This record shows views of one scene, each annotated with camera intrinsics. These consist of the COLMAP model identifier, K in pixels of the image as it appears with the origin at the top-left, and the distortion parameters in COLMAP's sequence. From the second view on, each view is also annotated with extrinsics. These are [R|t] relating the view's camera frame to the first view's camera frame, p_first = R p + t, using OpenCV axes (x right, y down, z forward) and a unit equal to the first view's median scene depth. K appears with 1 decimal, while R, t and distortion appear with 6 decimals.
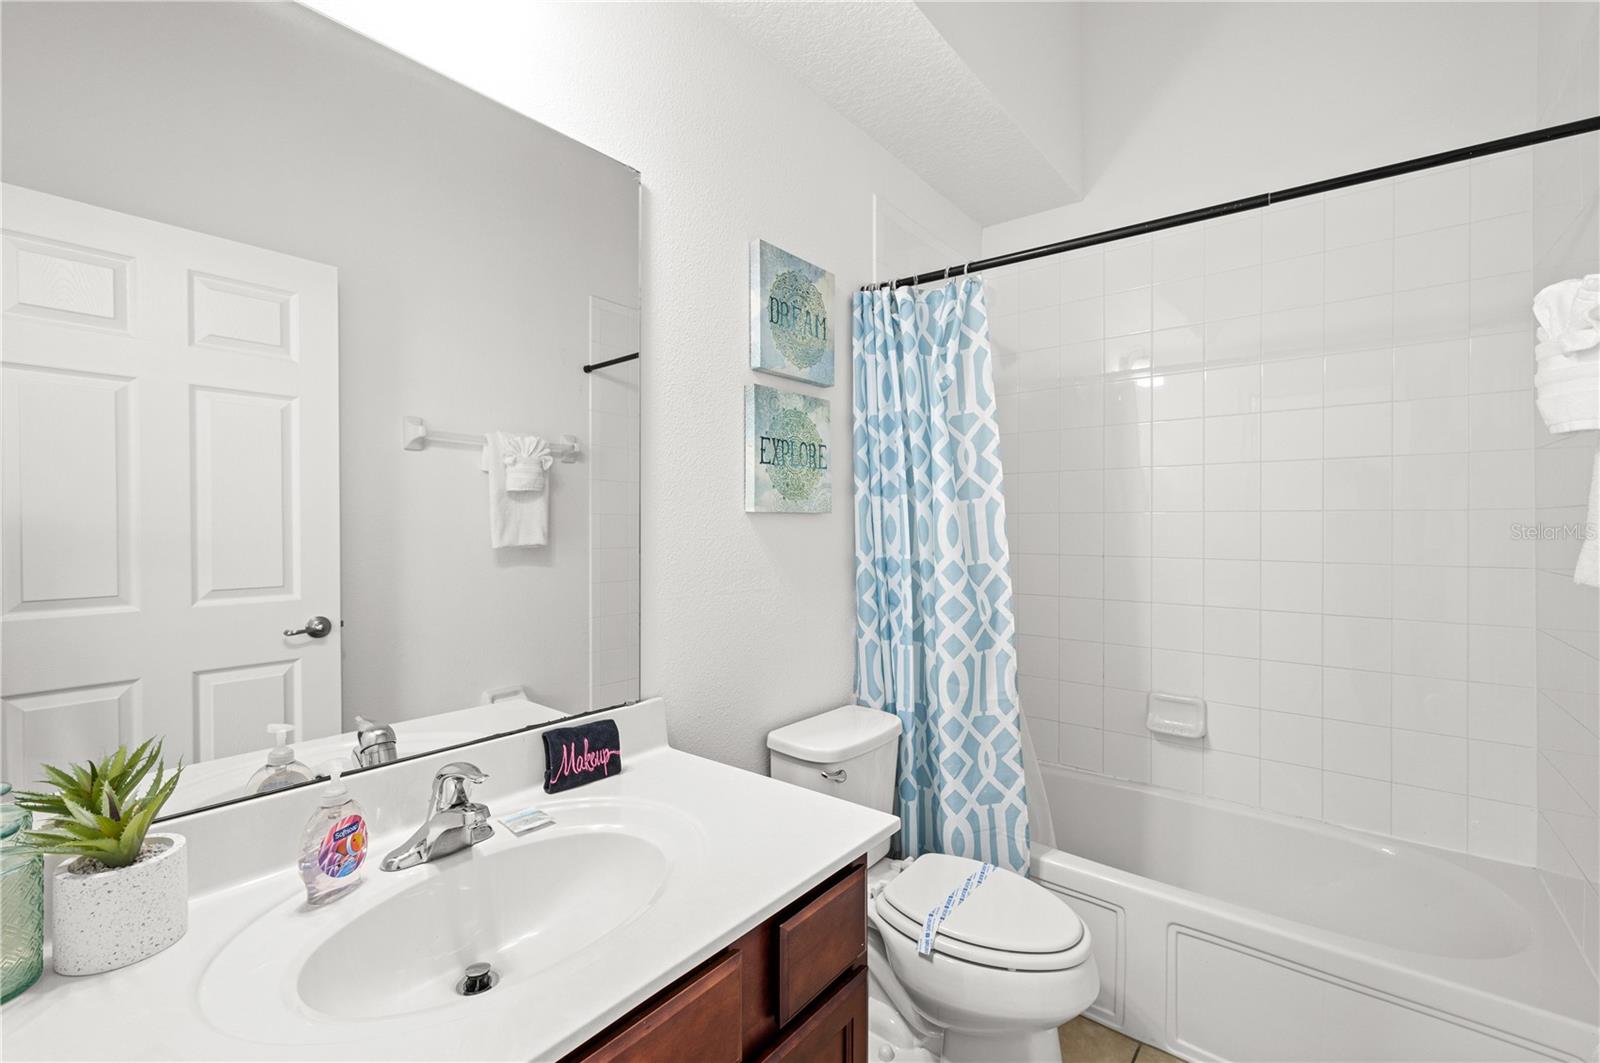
lens RADIAL K [[695.3, 0, 800.0], [0, 695.3, 531.5], [0, 0, 1]] dist [-0.000229, -0.000077]
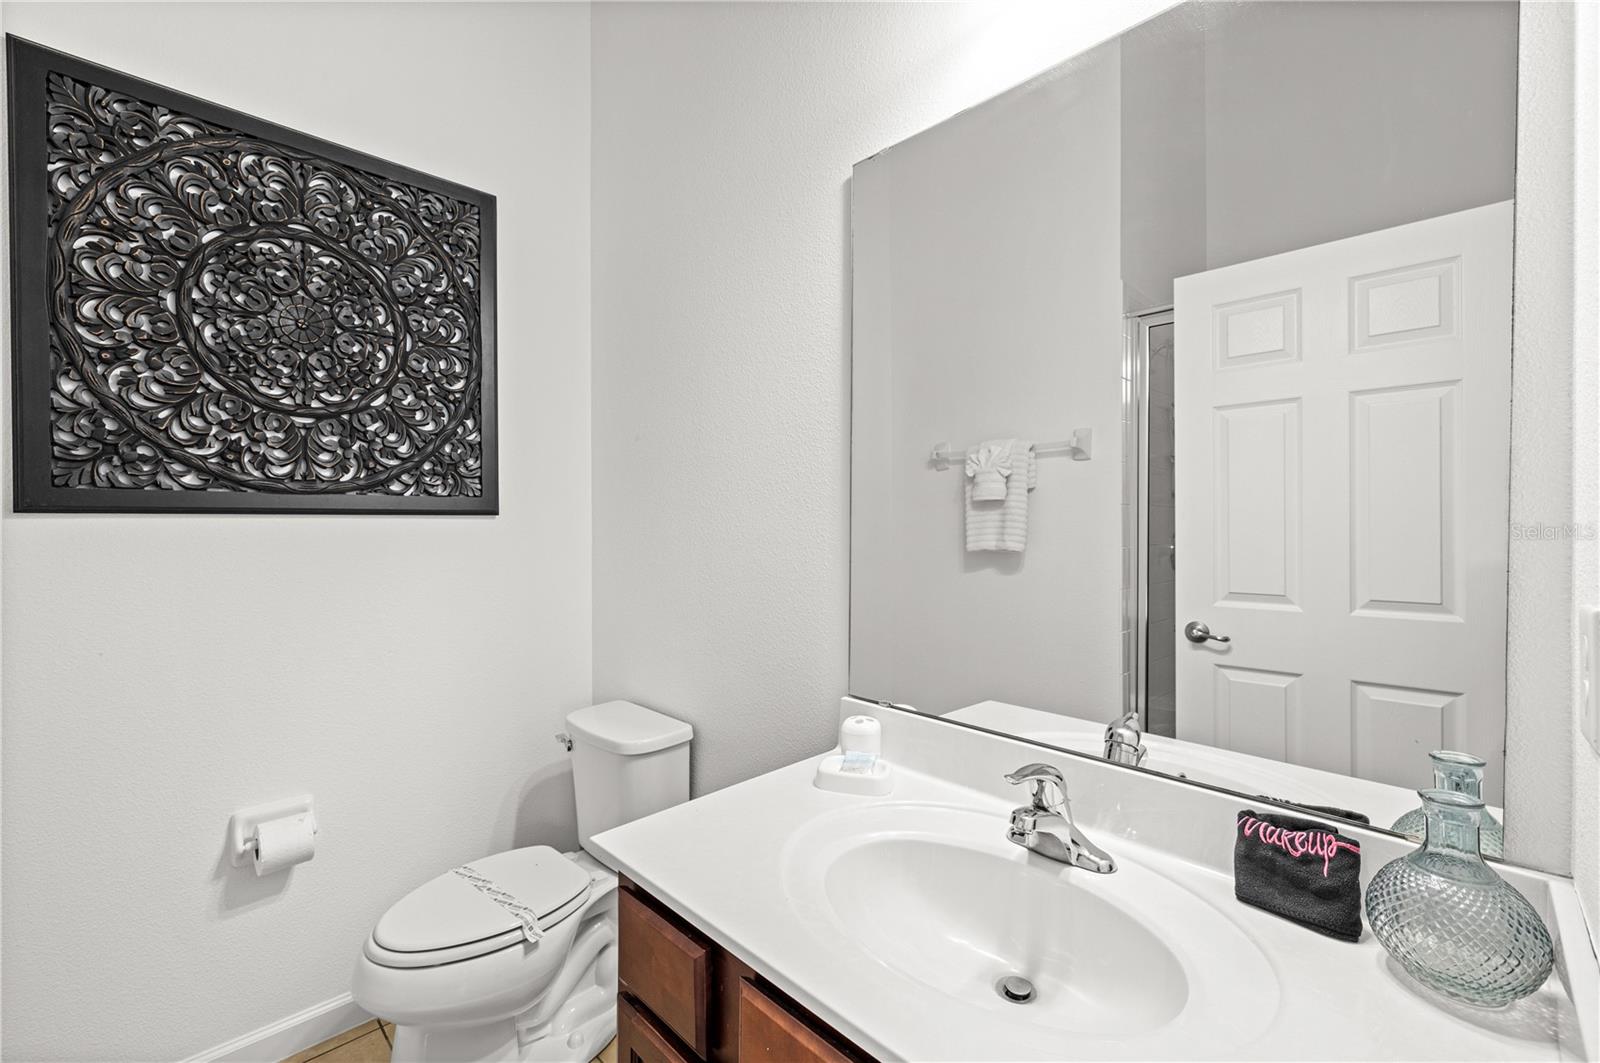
lens RADIAL K [[689.5, 0, 768.1], [0, 689.5, 530.9], [0, 0, 1]] dist [0.001630, 0.000132]
pose [[-0.159239, 0.004101, -0.987231, 0.289908], [-0.015849, 0.999852, 0.006709, -0.006116], [0.987113, 0.016715, -0.159151, 0.394766]]
